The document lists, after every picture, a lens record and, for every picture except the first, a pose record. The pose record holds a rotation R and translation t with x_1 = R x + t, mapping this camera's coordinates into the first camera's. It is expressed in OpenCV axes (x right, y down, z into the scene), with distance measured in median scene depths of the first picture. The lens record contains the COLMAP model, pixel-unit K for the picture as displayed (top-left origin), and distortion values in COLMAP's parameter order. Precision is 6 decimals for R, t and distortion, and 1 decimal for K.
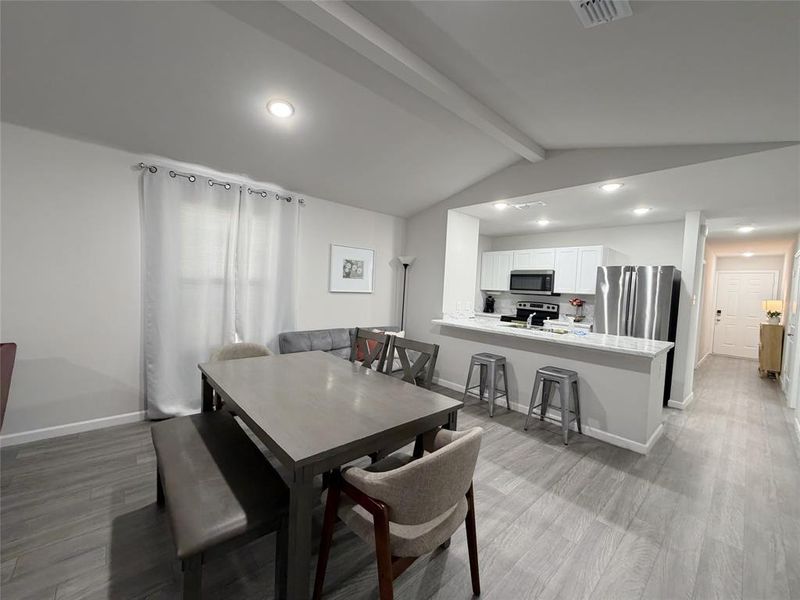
lens RADIAL K [[317.6, 0, 398.7], [0, 317.6, 300.7], [0, 0, 1]] dist [0.001078, -0.000613]
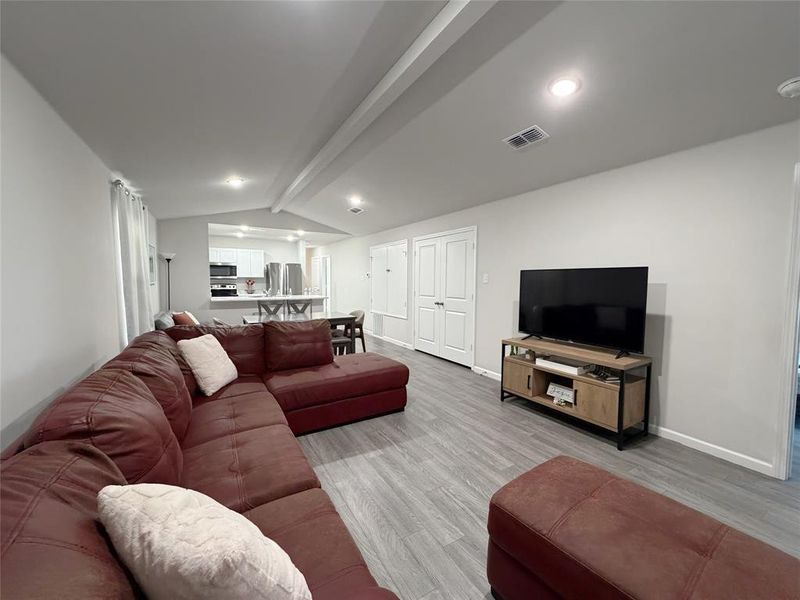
lens RADIAL K [[317.6, 0, 398.7], [0, 317.6, 302.2], [0, 0, 1]] dist [0.001078, -0.000613]
pose [[0.196723, -0.116513, 0.973511, -1.129273], [0.044621, 0.992949, 0.109823, -0.048756], [-0.979443, 0.021834, 0.200535, -0.134492]]
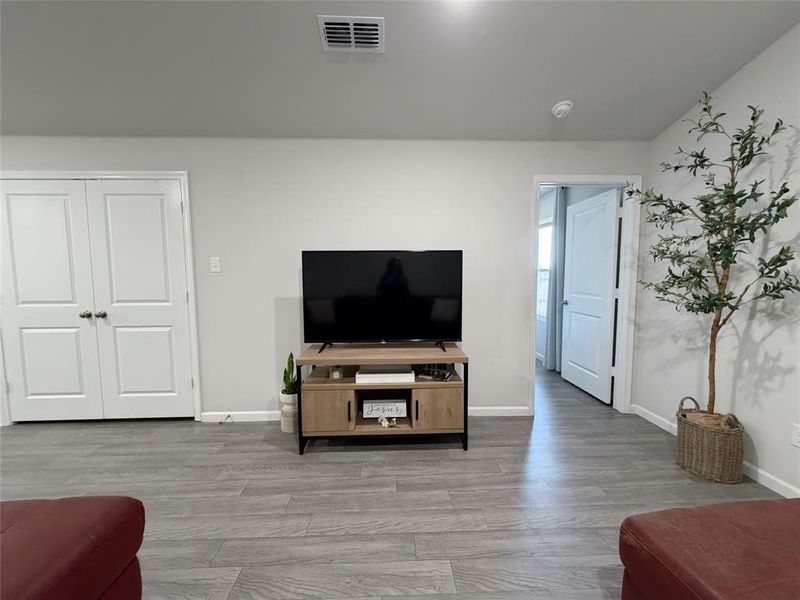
lens RADIAL K [[317.6, 0, 401.0], [0, 317.6, 301.5], [0, 0, 1]] dist [0.001078, -0.000613]
pose [[-0.765481, -0.097072, 0.636094, -0.747901], [-0.006270, 0.989634, 0.143478, -0.019538], [-0.643427, 0.105841, -0.758155, 0.037490]]
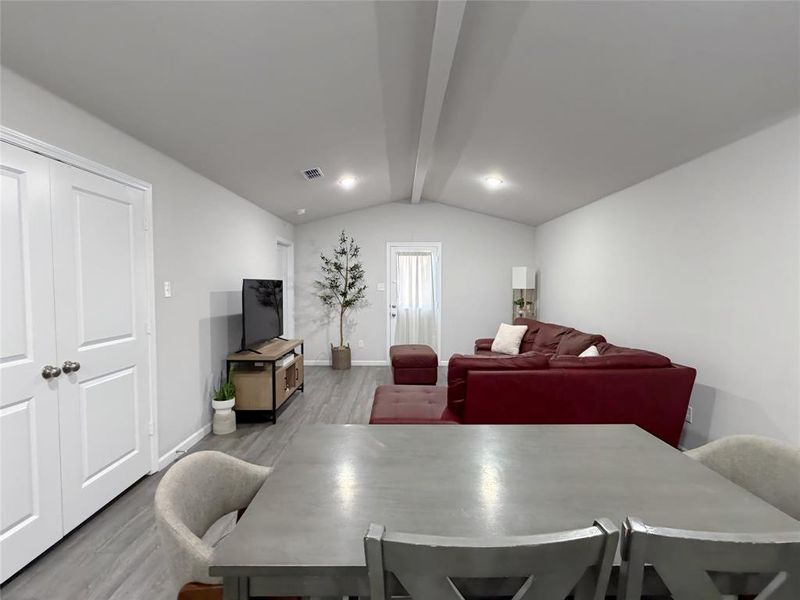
lens RADIAL K [[393.5, 0, 399.7], [0, 393.5, 300.7], [0, 0, 1]] dist [-0.002917, 0.000229]
pose [[-0.669341, -0.020128, -0.742682, 0.165035], [-0.067015, 0.997194, 0.033372, -0.030390], [0.739927, 0.072108, -0.668812, 0.572999]]
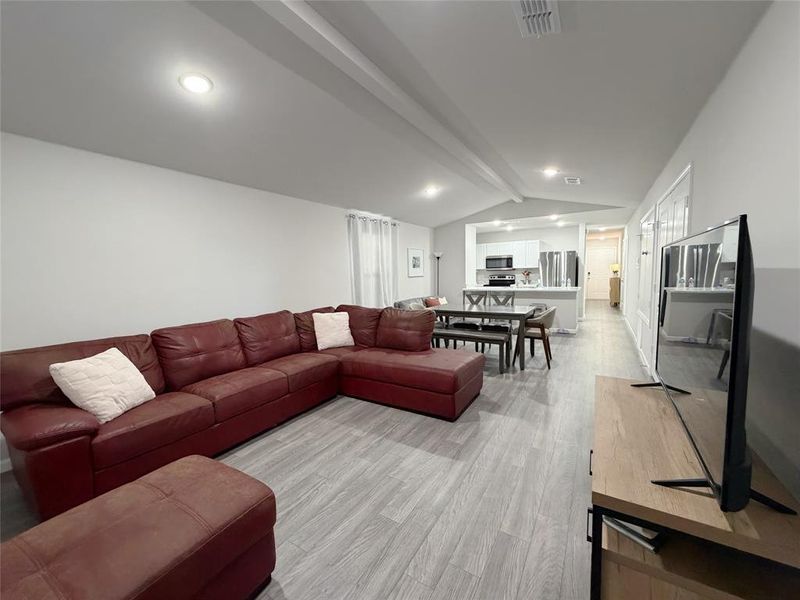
lens RADIAL K [[317.6, 0, 399.4], [0, 317.6, 300.2], [0, 0, 1]] dist [0.001078, -0.000613]
pose [[0.959742, -0.094610, 0.264469, -0.684706], [0.081357, 0.994838, 0.060651, -0.010066], [-0.268842, -0.036693, 0.962485, -0.577707]]
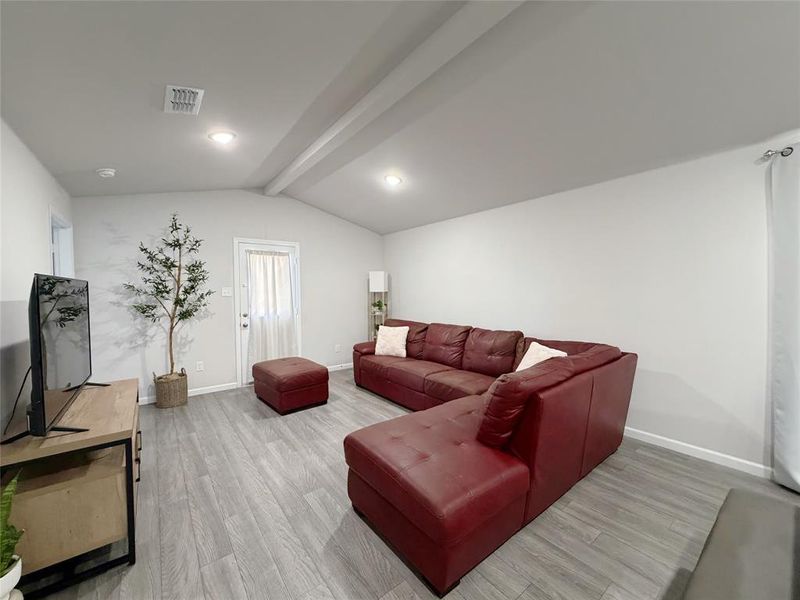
lens RADIAL K [[317.6, 0, 398.6], [0, 317.6, 299.8], [0, 0, 1]] dist [0.001078, -0.000613]
pose [[-0.075994, -0.015828, -0.996983, 0.028295], [-0.038623, 0.999170, -0.012918, -0.010616], [0.996360, 0.037525, -0.076542, 0.099120]]
